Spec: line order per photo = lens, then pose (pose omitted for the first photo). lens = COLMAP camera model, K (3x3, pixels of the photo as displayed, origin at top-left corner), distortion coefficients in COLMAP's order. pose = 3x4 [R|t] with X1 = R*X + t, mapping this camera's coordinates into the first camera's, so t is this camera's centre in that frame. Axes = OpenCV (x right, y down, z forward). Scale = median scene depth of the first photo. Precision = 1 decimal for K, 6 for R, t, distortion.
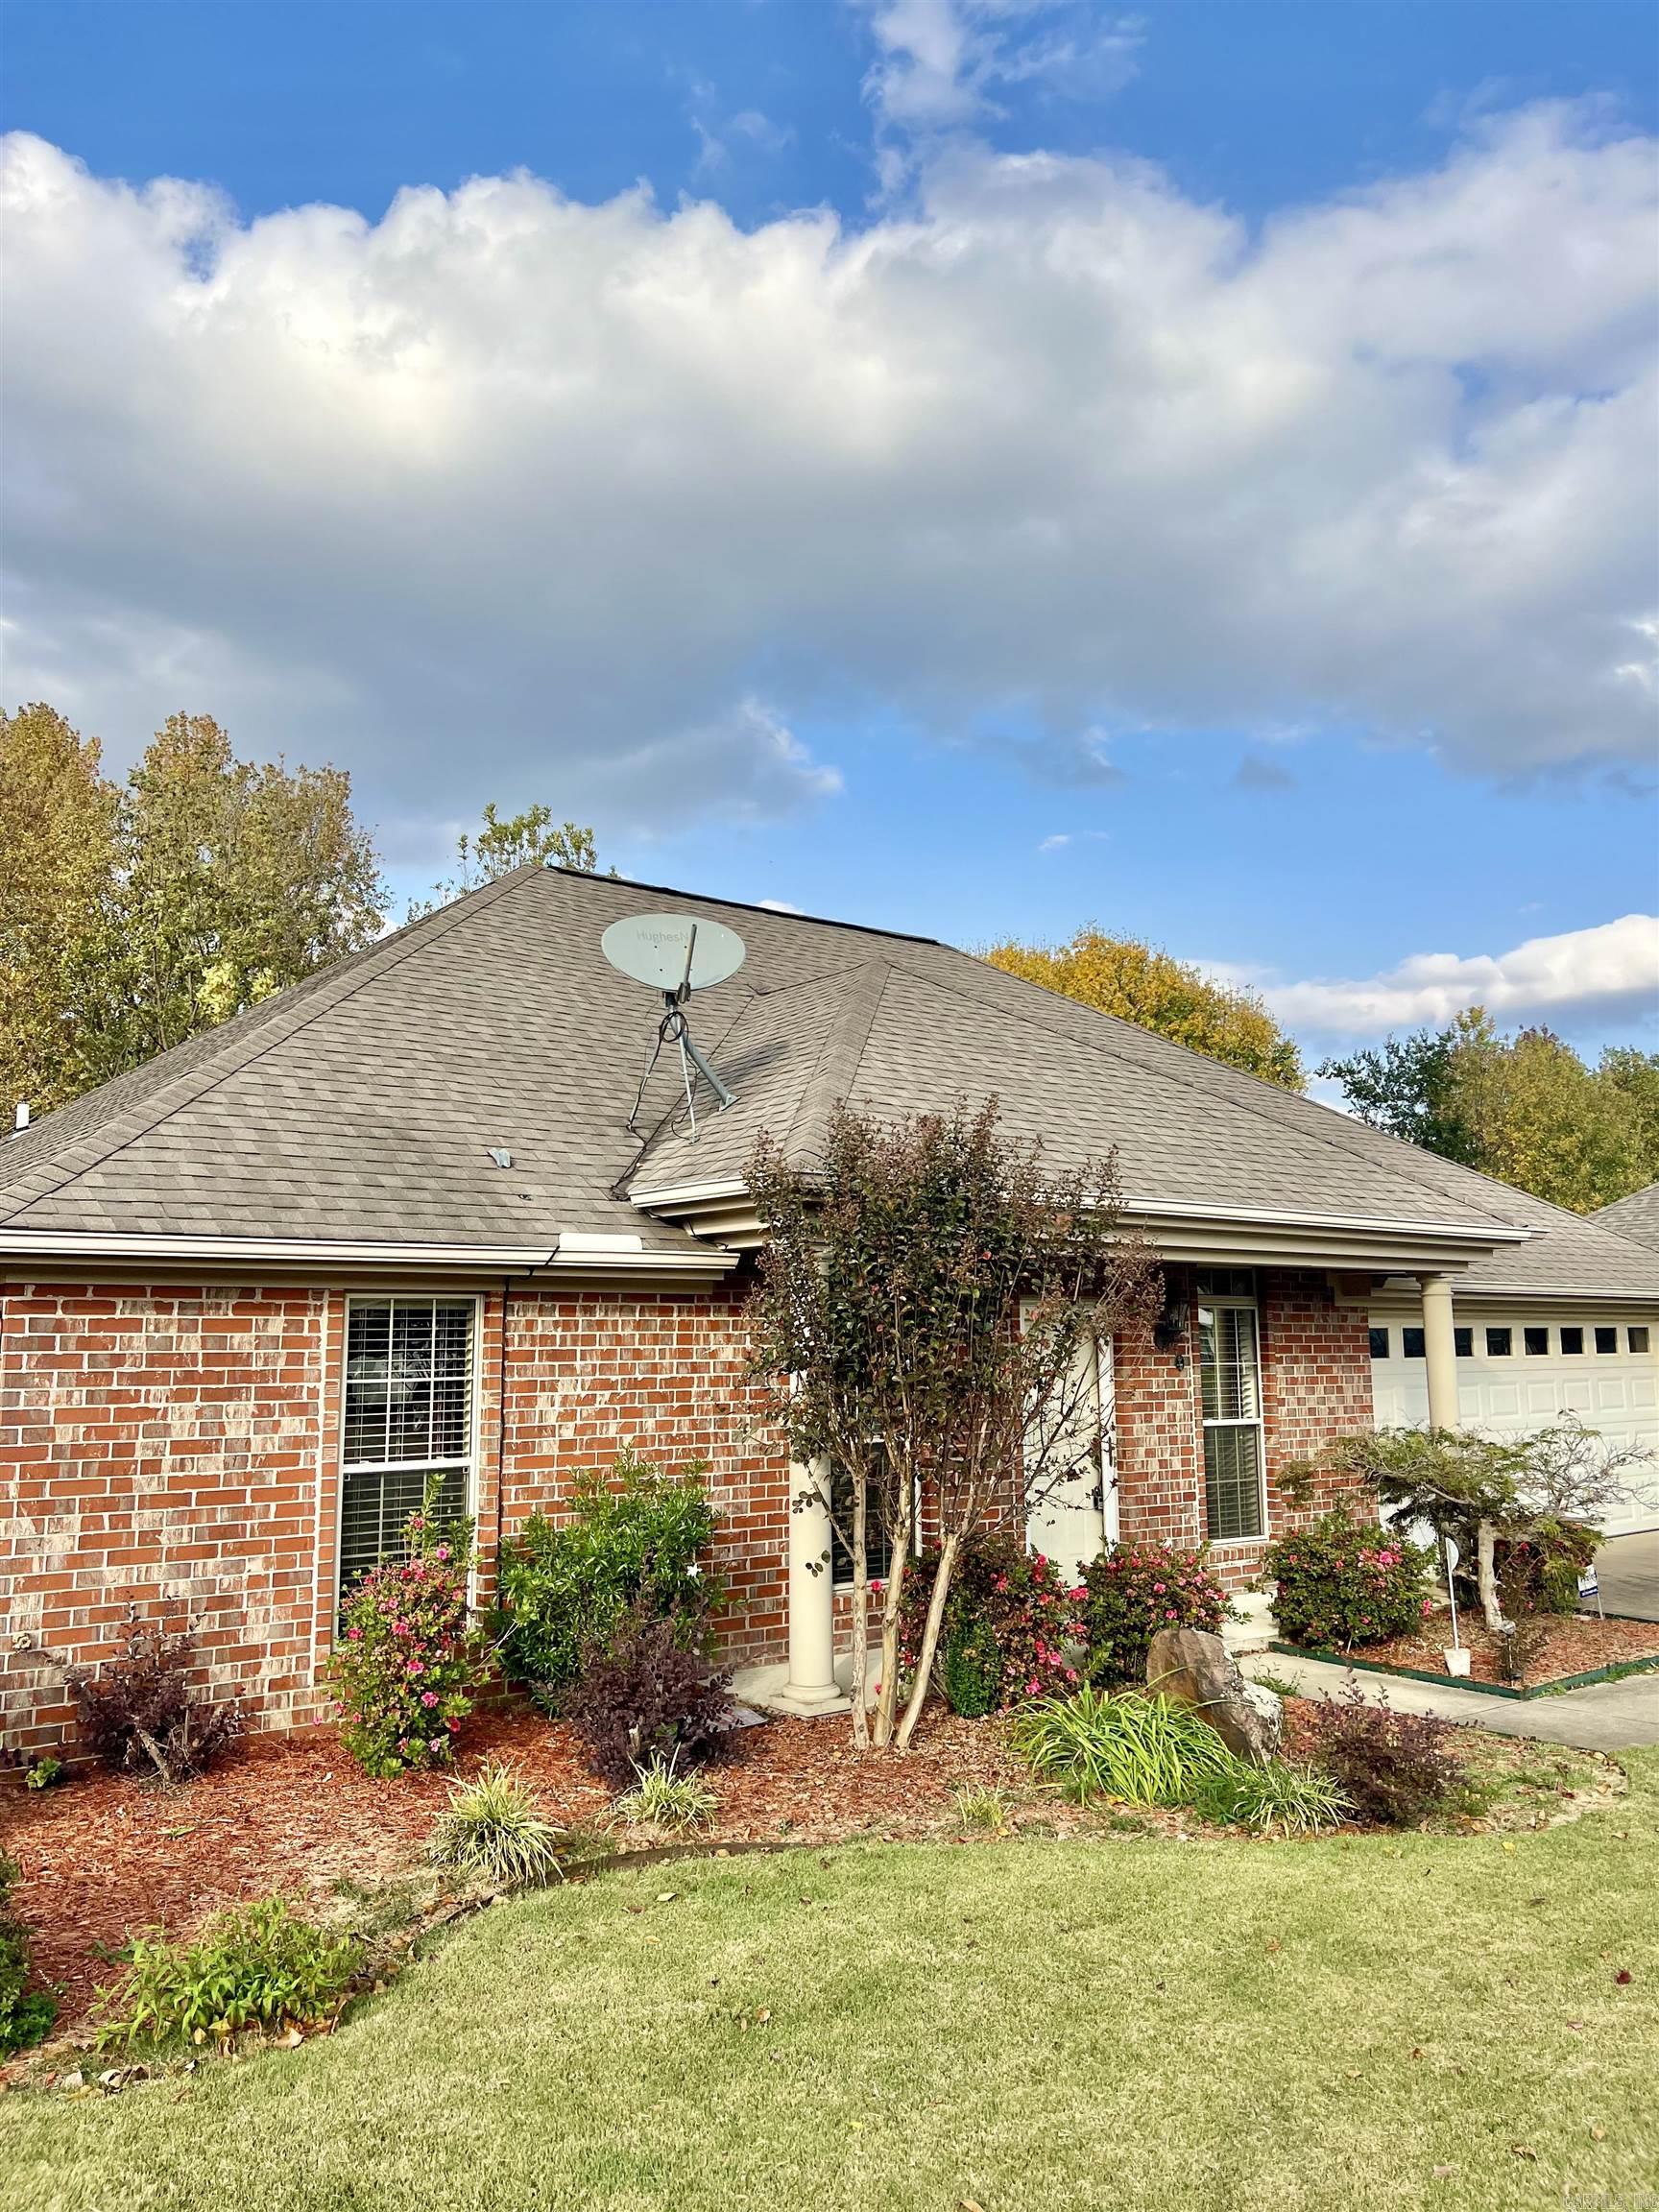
lens RADIAL K [[1669.7, 0, 750.2], [0, 1669.7, 1121.3], [0, 0, 1]] dist [0.051037, -0.058381]
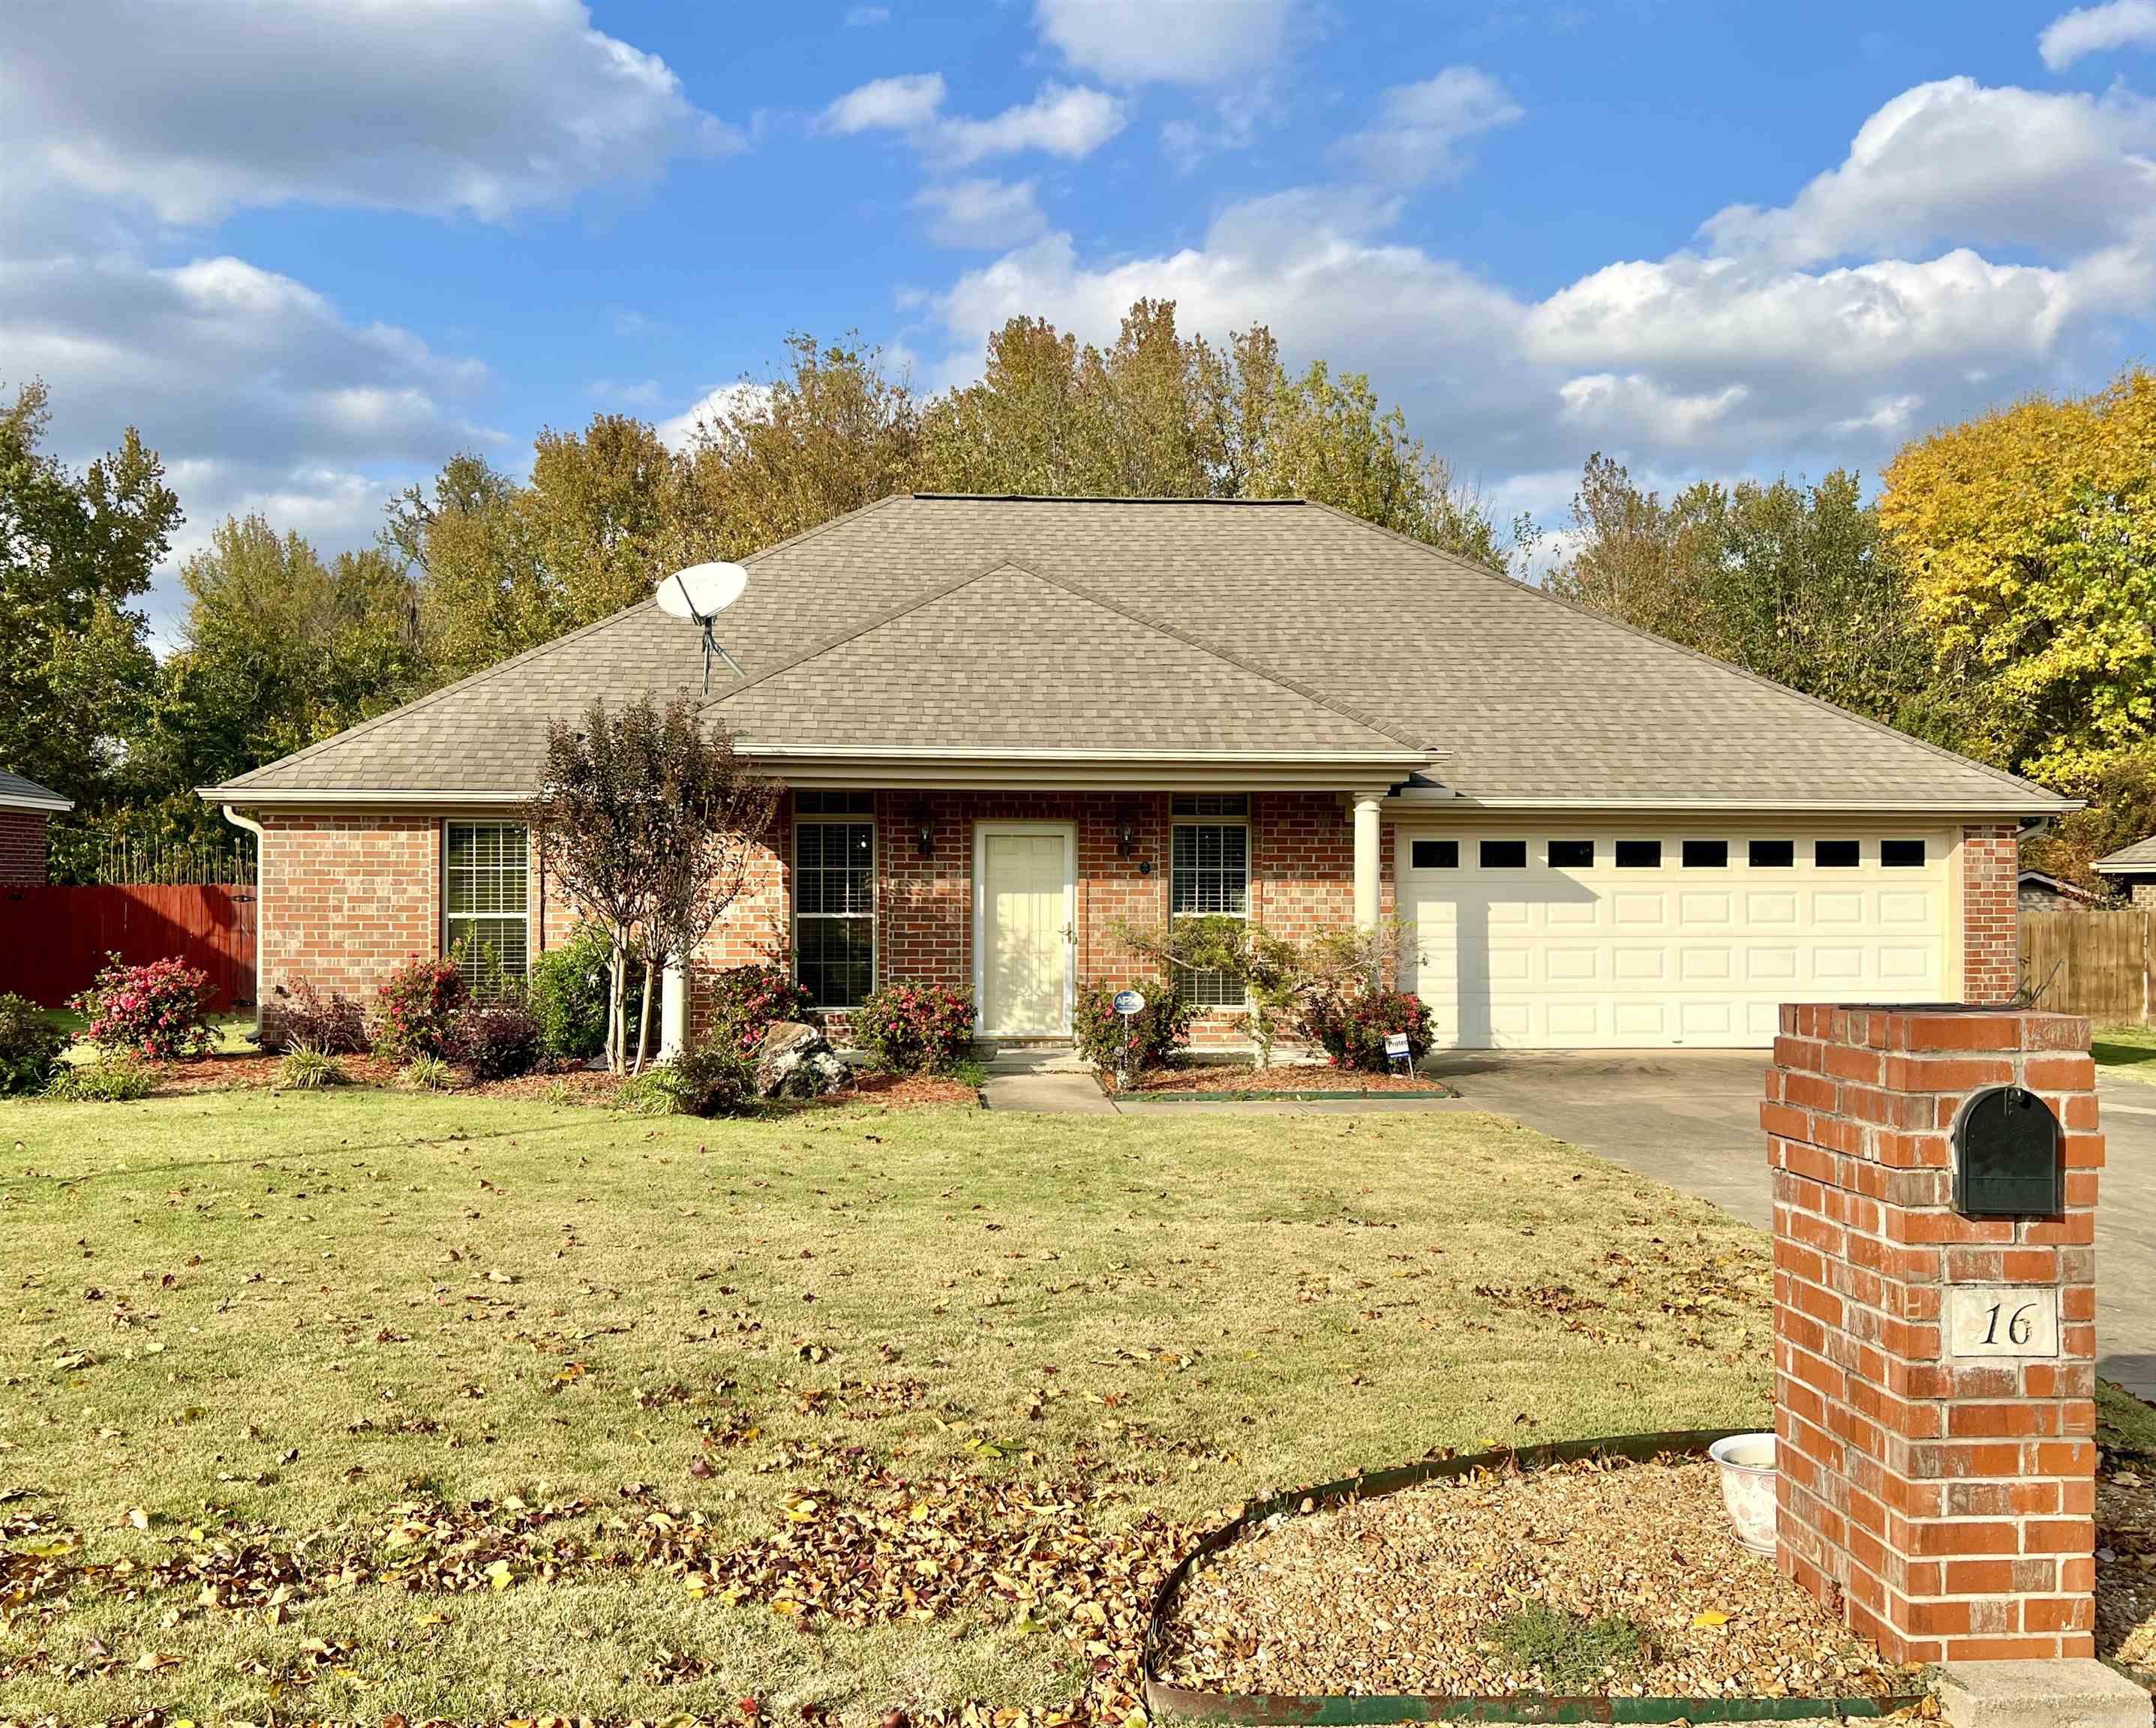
lens RADIAL K [[1772.6, 0, 1046.3], [0, 1772.6, 873.5], [0, 0, 1]] dist [0.039690, -0.041178]
pose [[0.840978, 0.005830, -0.541037, 1.371463], [0.063585, 0.991948, 0.109525, -0.007673], [0.537320, -0.126511, 0.833836, -0.256050]]
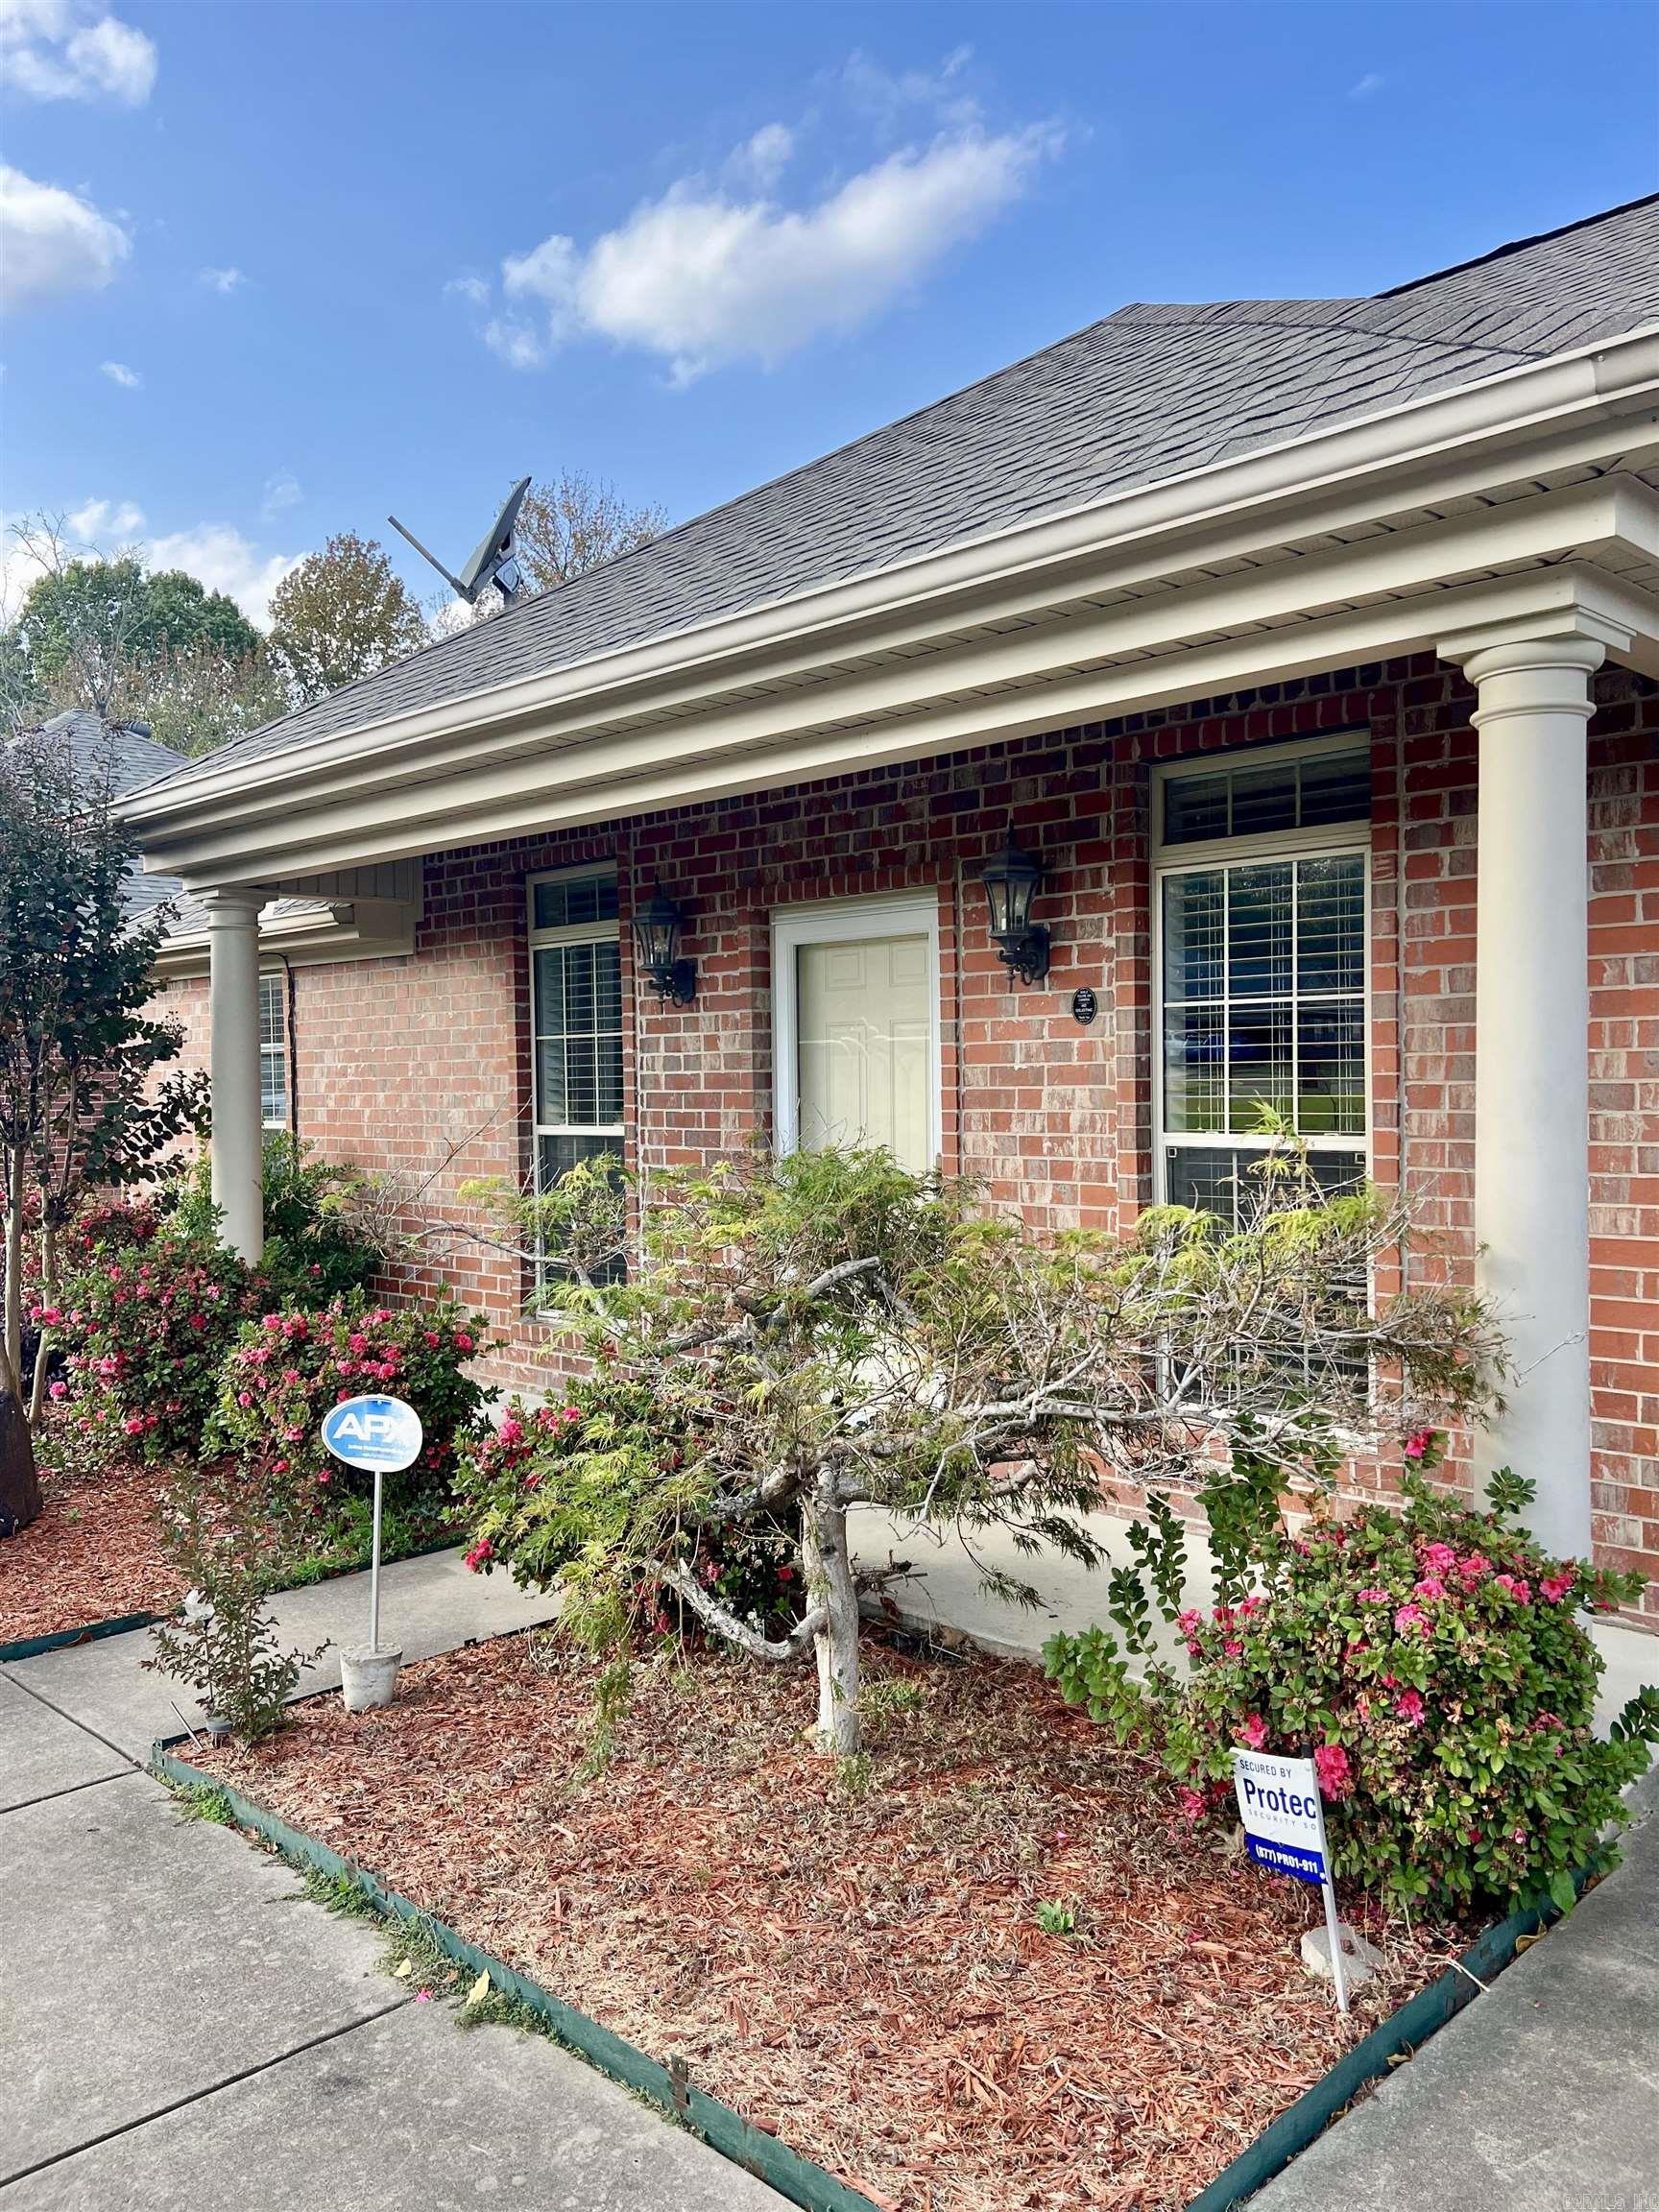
lens RADIAL K [[1669.7, 0, 819.3], [0, 1669.7, 1105.8], [0, 0, 1]] dist [0.051037, -0.058381]
pose [[0.113533, 0.029980, -0.993082, 1.038058], [0.153679, 0.986985, 0.047365, 0.205034], [0.981577, -0.157994, 0.107448, 1.300057]]
